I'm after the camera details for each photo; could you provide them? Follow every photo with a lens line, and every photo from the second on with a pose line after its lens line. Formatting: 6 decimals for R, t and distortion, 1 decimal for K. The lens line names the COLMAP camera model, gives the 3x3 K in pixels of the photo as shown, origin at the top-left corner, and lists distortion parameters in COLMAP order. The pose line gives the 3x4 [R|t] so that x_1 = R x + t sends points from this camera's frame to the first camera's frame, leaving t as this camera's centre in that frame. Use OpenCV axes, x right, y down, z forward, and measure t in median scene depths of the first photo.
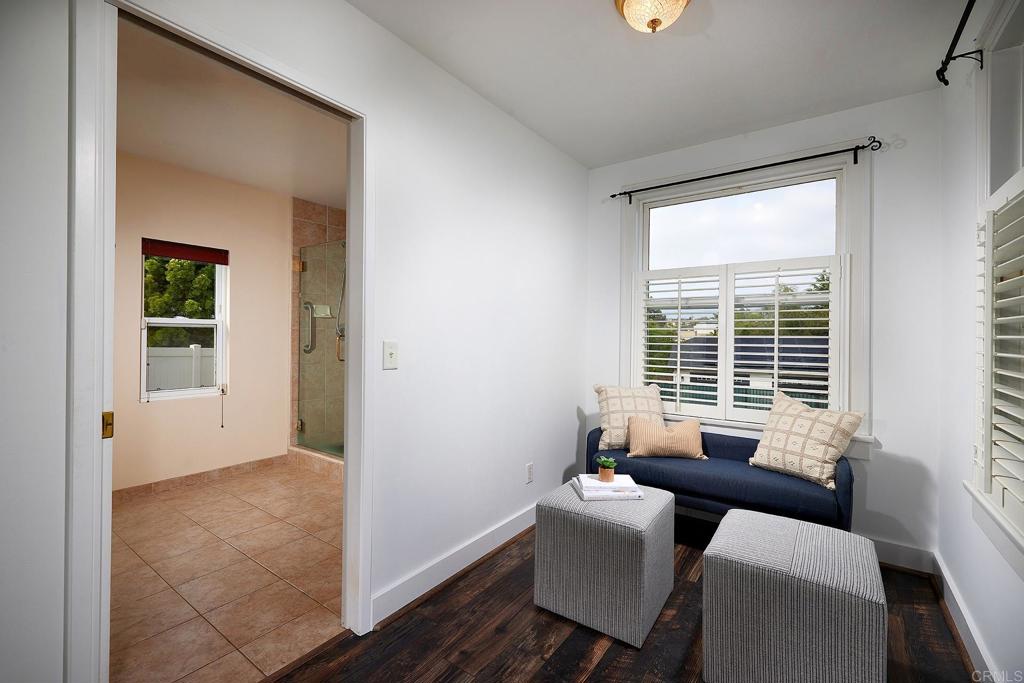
lens RADIAL K [[443.0, 0, 510.6], [0, 443.0, 334.9], [0, 0, 1]] dist [0.003061, 0.000239]
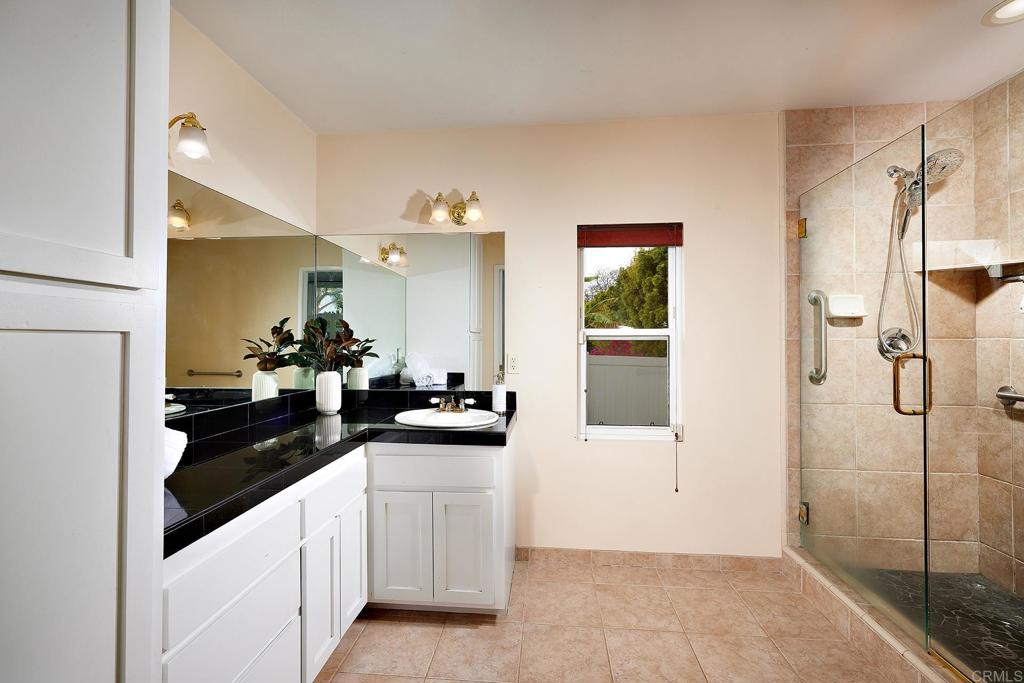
lens RADIAL K [[443.0, 0, 511.3], [0, 443.0, 342.4], [0, 0, 1]] dist [0.003061, 0.000239]
pose [[0.520056, -0.016163, -0.853979, -0.208879], [0.006199, 0.999866, -0.015149, -0.004123], [0.854110, 0.002585, 0.520087, 0.440522]]
